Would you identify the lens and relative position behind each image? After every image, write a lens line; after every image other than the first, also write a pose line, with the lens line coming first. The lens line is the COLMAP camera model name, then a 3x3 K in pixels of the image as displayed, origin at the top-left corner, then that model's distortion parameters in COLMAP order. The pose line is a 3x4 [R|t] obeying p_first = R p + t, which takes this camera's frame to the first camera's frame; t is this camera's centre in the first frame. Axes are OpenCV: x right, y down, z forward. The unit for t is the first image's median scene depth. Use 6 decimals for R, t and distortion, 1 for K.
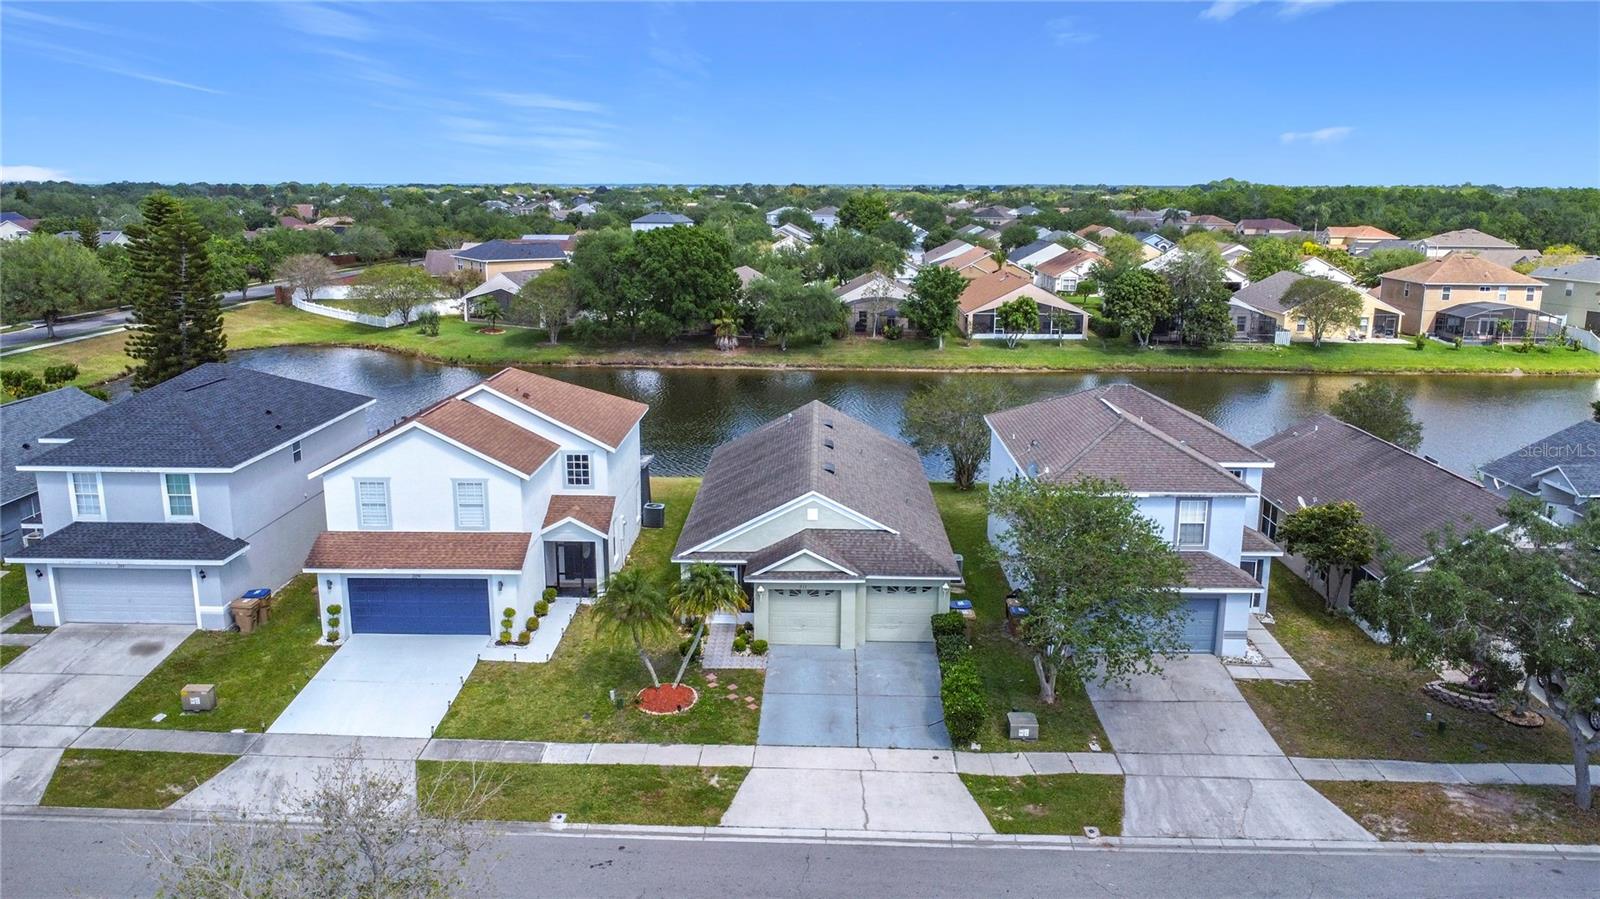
lens RADIAL K [[1179.2, 0, 808.1], [0, 1179.2, 430.1], [0, 0, 1]] dist [-0.007482, -0.032345]
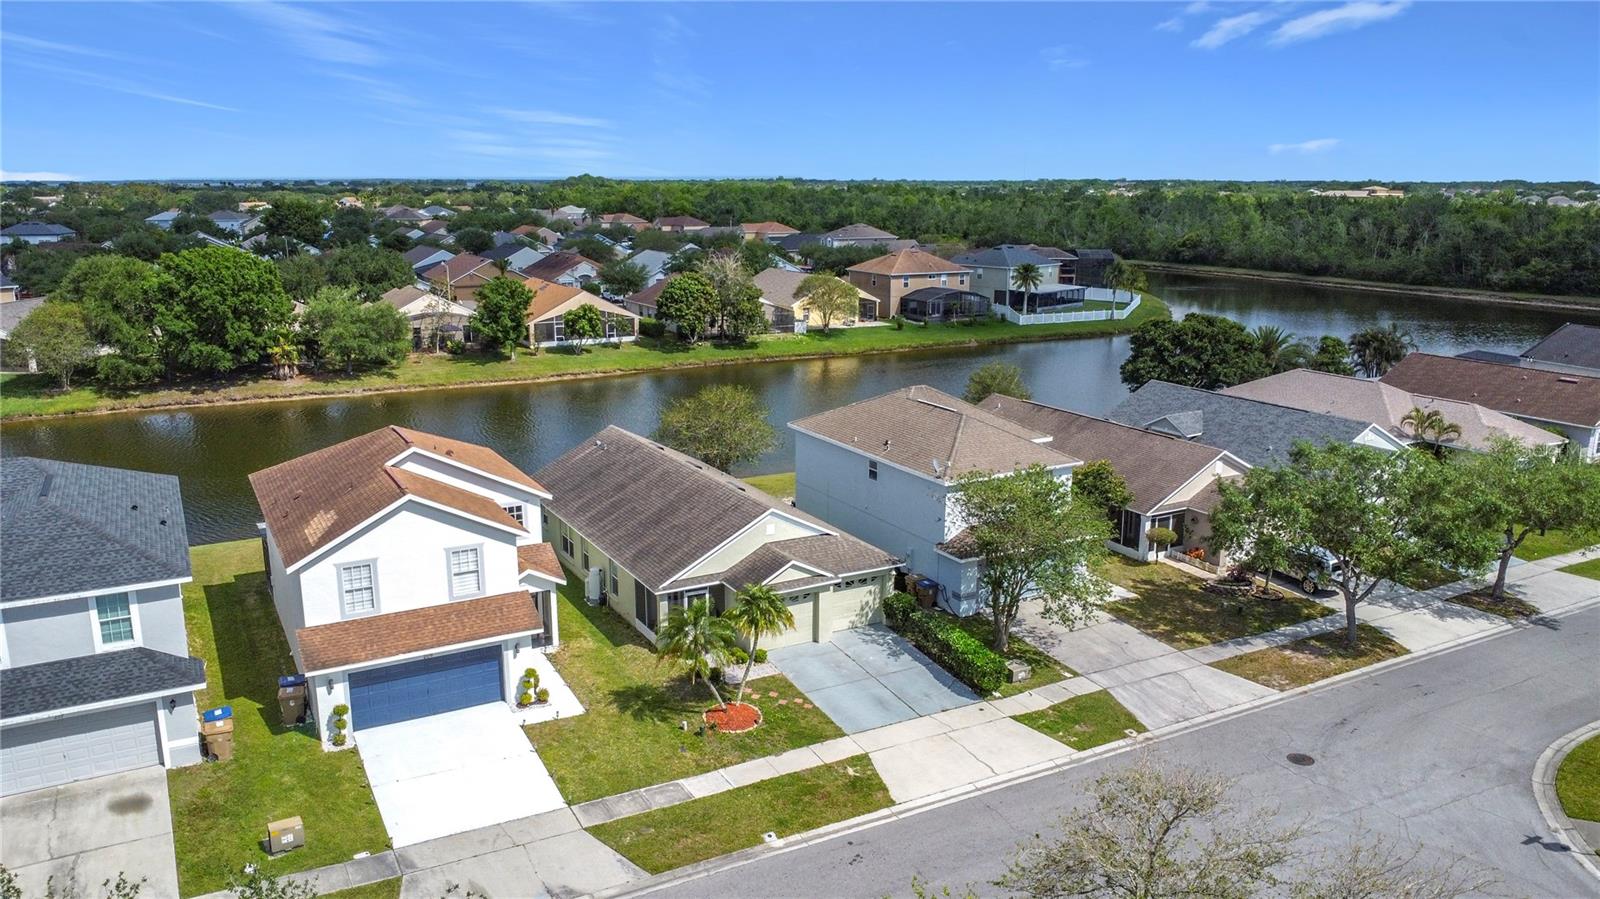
lens RADIAL K [[1151.8, 0, 797.2], [0, 1151.8, 447.6], [0, 0, 1]] dist [-0.019255, -0.007738]
pose [[0.865343, -0.114300, 0.487973, -0.451981], [0.102428, 0.993429, 0.051056, -0.052483], [-0.490602, 0.005801, 0.871364, 0.044517]]
